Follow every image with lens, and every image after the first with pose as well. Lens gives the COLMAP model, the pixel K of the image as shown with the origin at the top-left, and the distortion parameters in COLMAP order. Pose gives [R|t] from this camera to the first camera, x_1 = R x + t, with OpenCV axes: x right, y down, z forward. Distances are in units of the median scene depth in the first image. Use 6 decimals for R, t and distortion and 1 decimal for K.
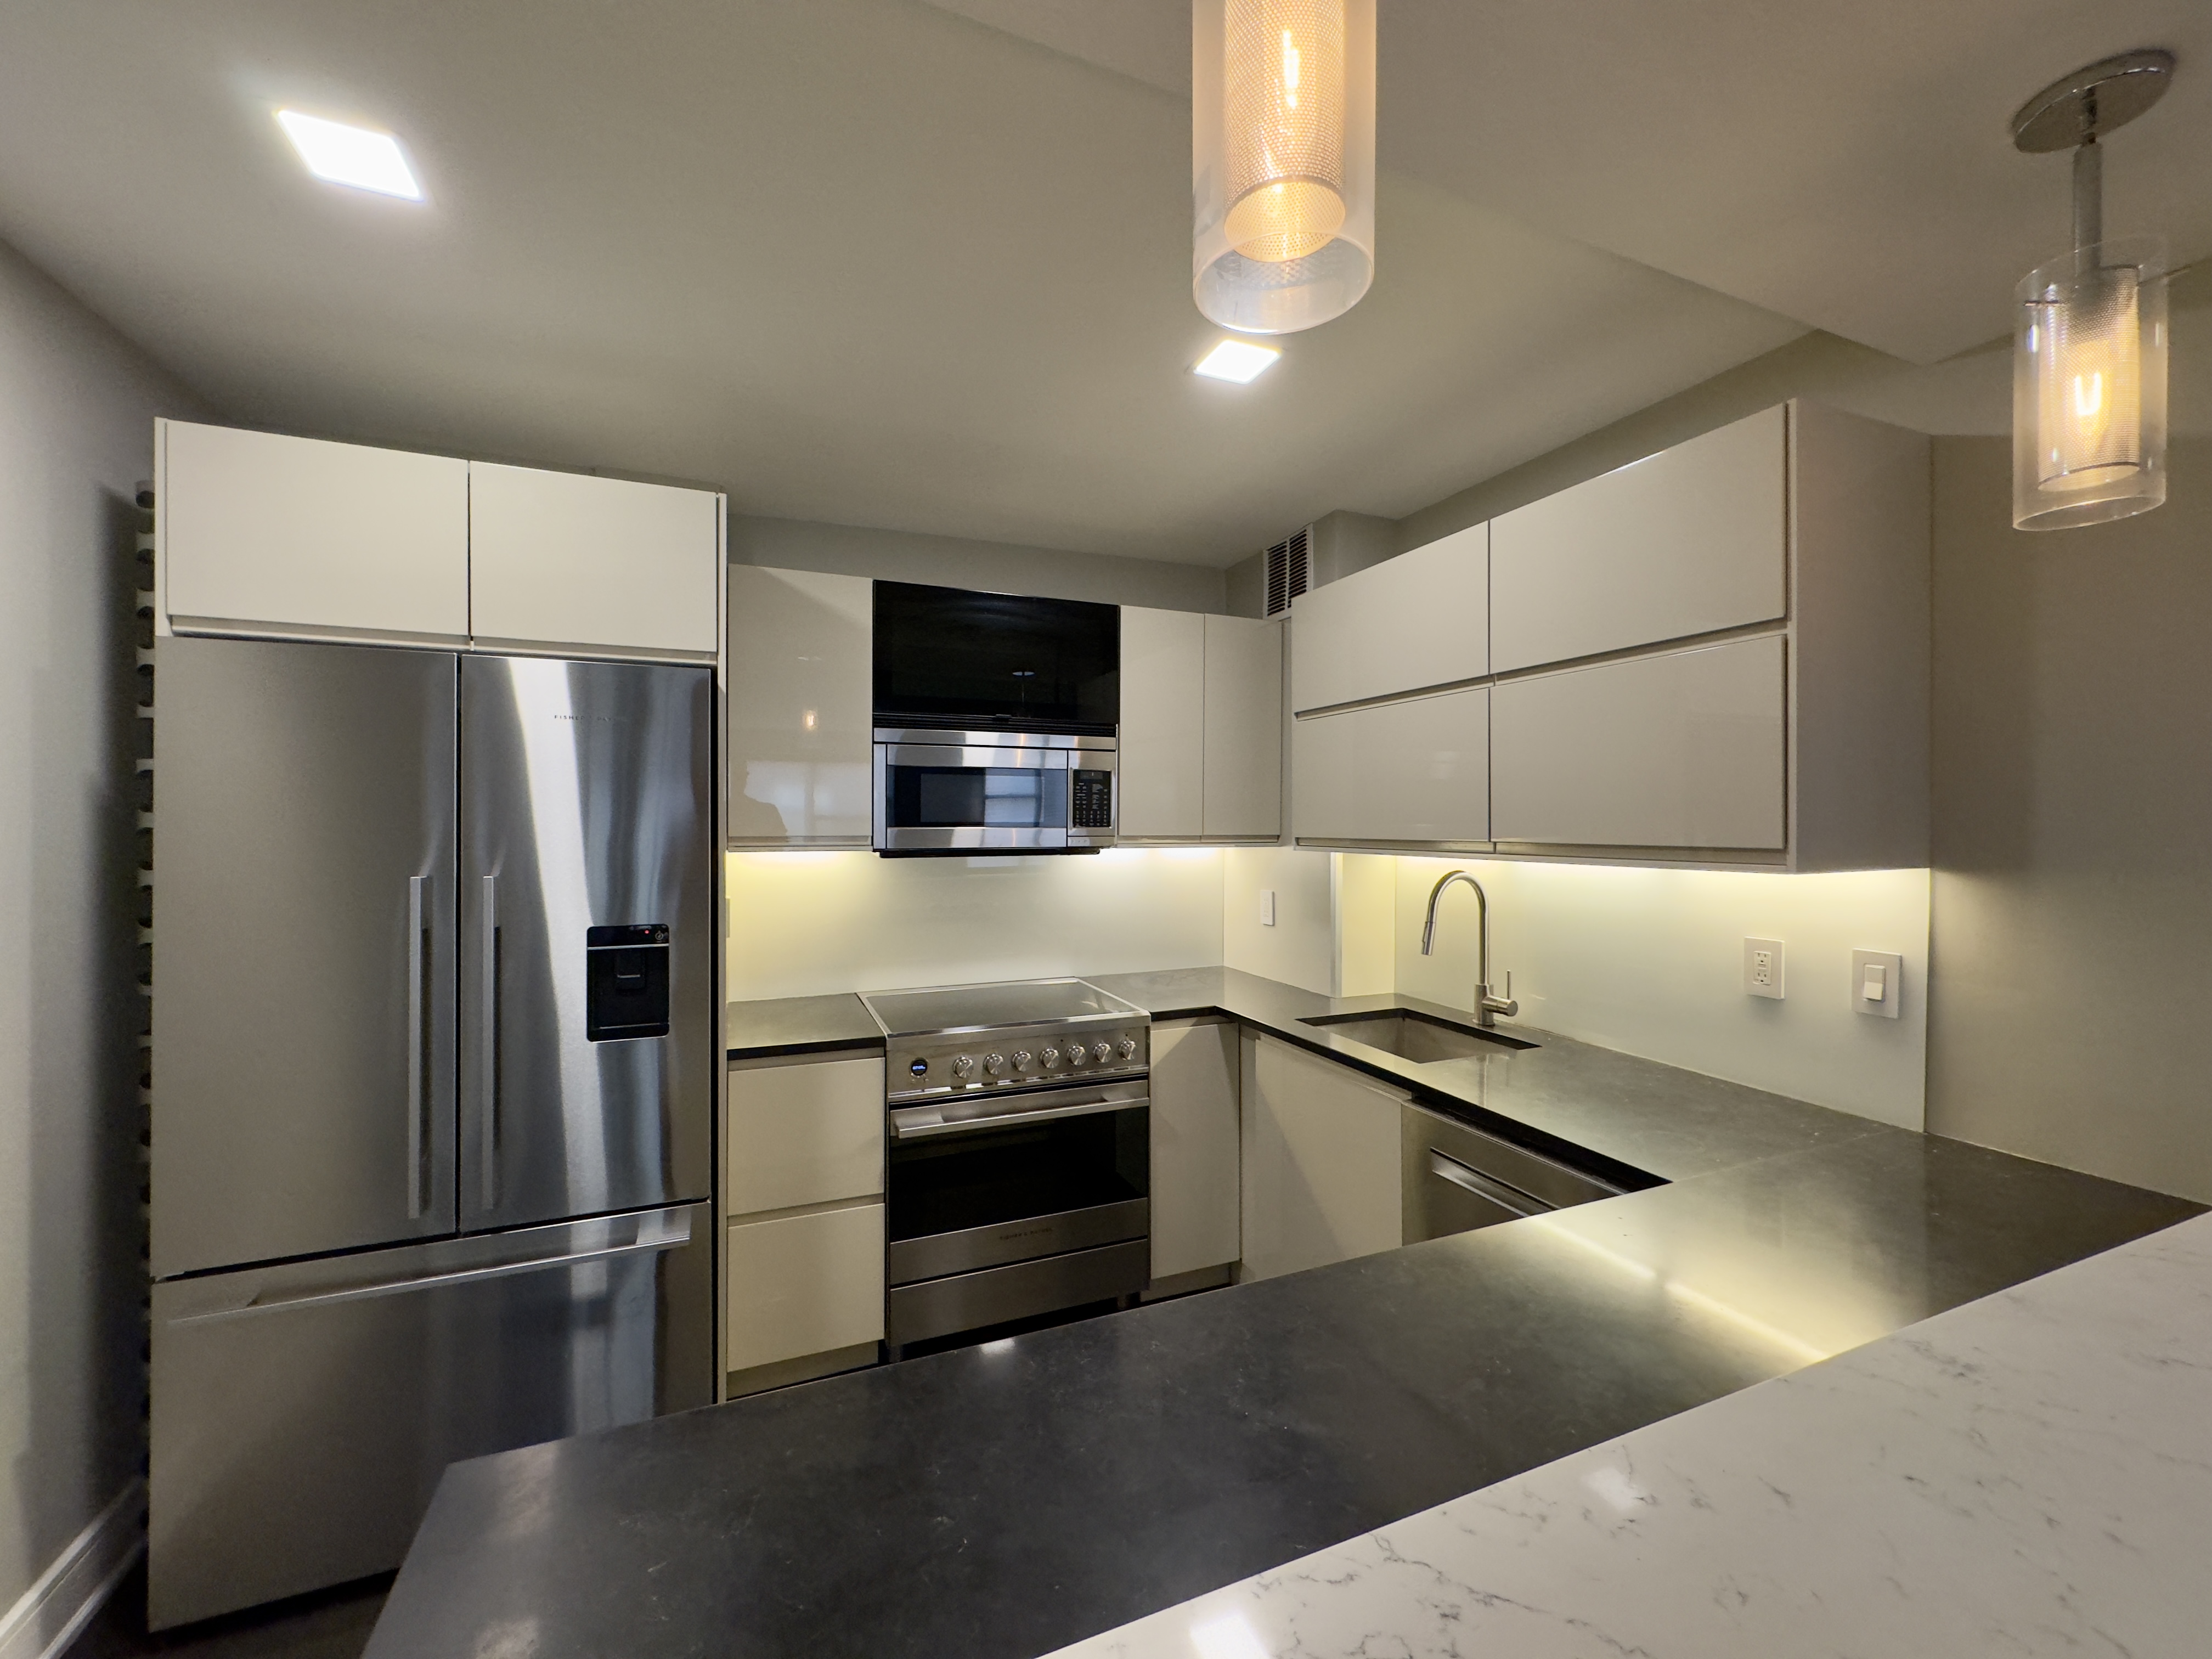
lens RADIAL K [[892.7, 0, 1102.5], [0, 892.7, 808.7], [0, 0, 1]] dist [-0.000222, 0.000308]
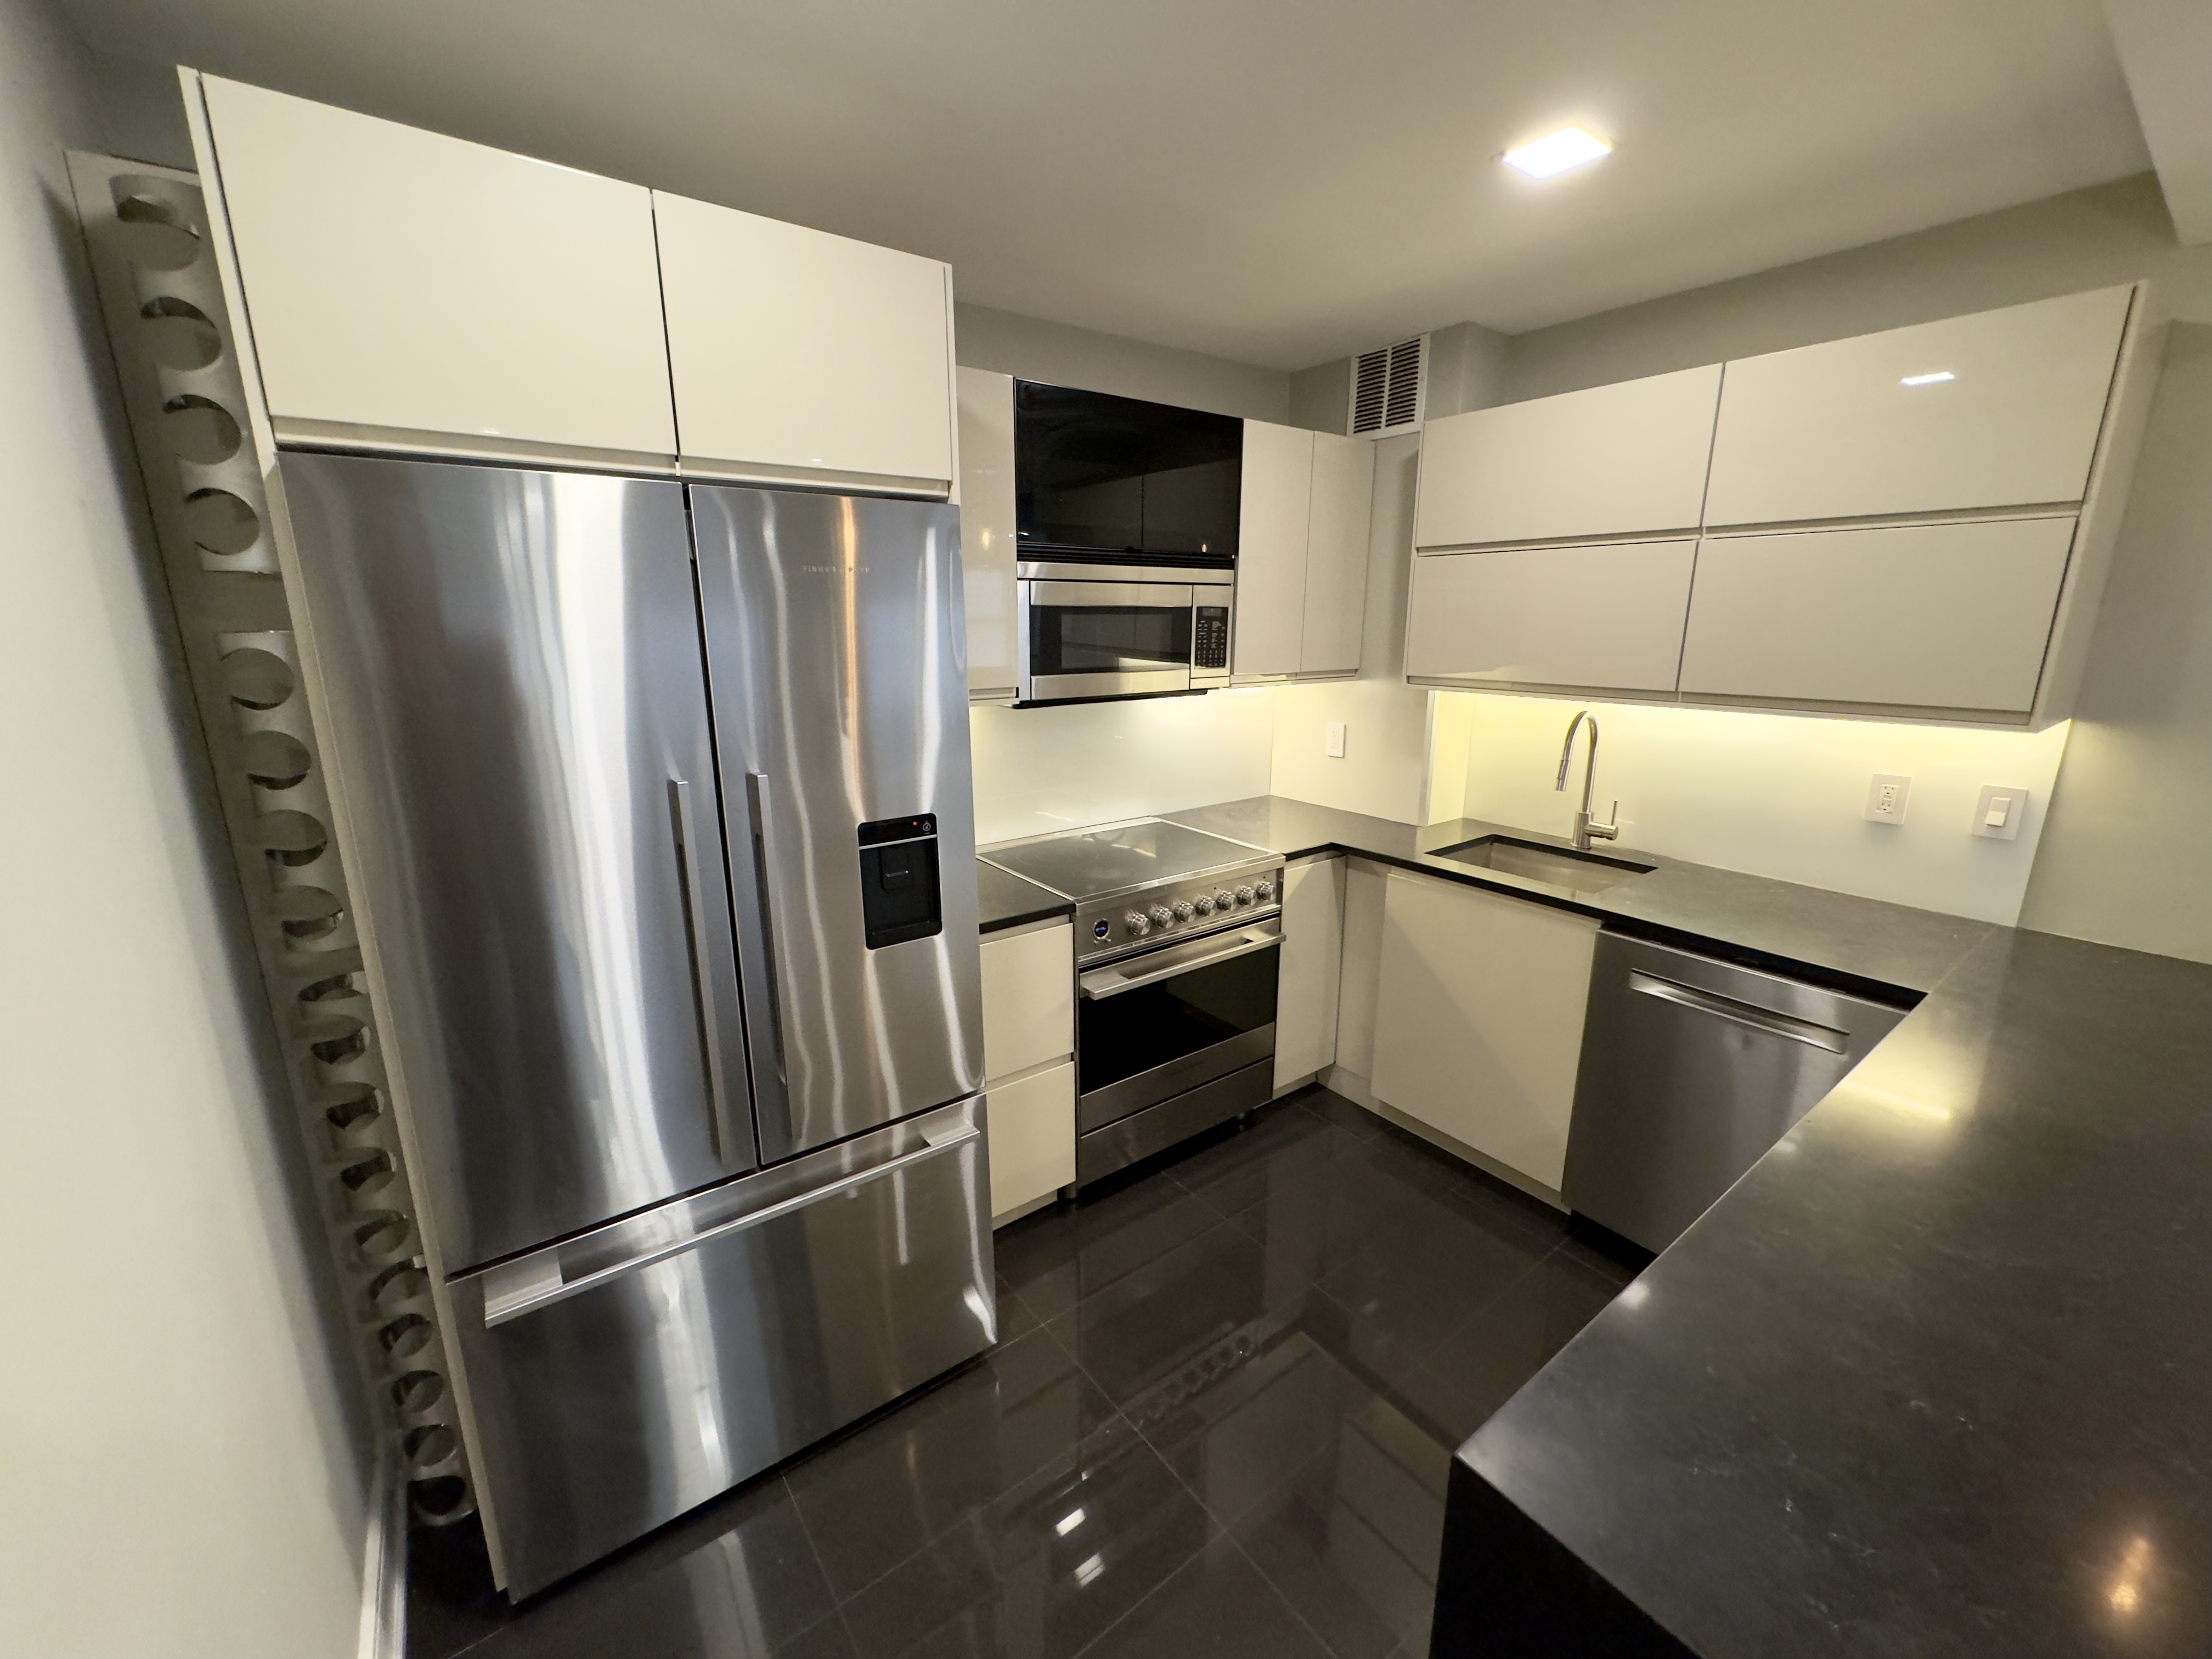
lens RADIAL K [[892.7, 0, 1094.3], [0, 892.7, 813.3], [0, 0, 1]] dist [-0.000222, 0.000308]
pose [[0.970392, -0.055053, 0.235178, -0.441660], [-0.001337, 0.972438, 0.233156, -0.060489], [-0.241532, -0.226568, 0.943573, 0.113601]]
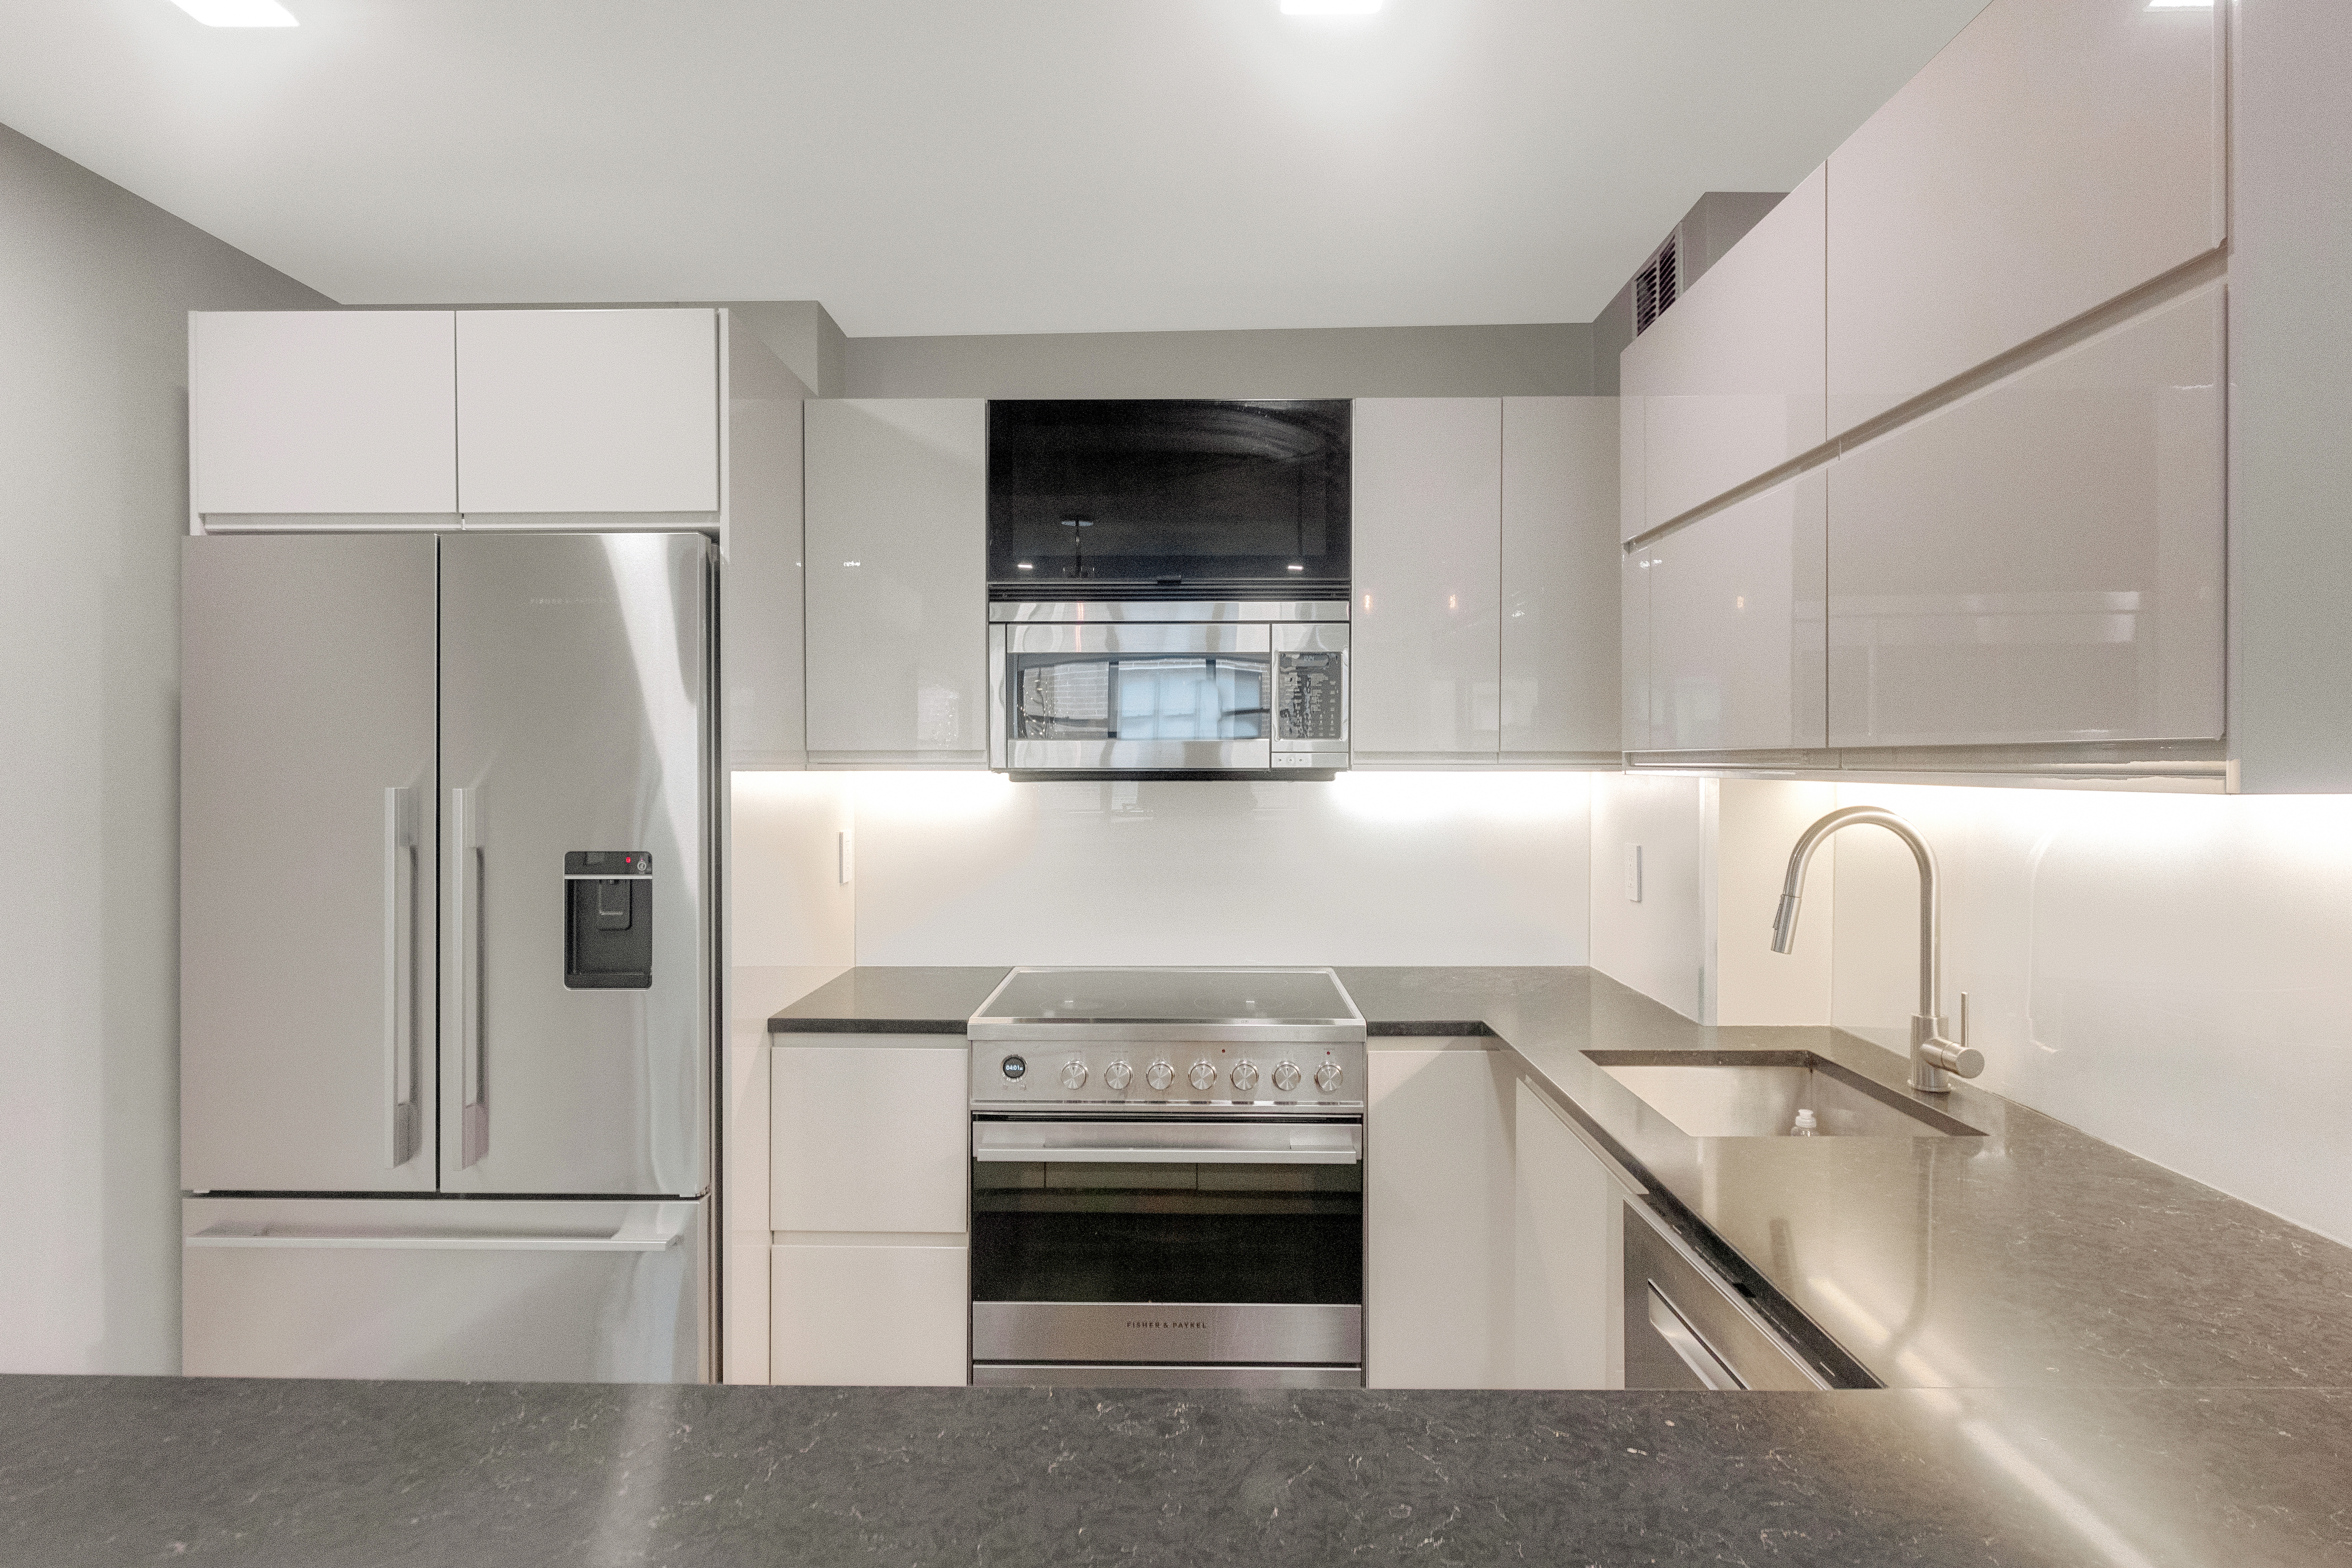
lens RADIAL K [[1284.5, 0, 1181.0], [0, 1284.5, 748.5], [0, 0, 1]] dist [-0.000560, -0.002910]
pose [[0.916228, -0.004648, -0.400631, 0.341679], [0.007236, 0.999962, 0.004947, 0.027565], [0.400593, -0.007432, 0.916226, 0.105330]]
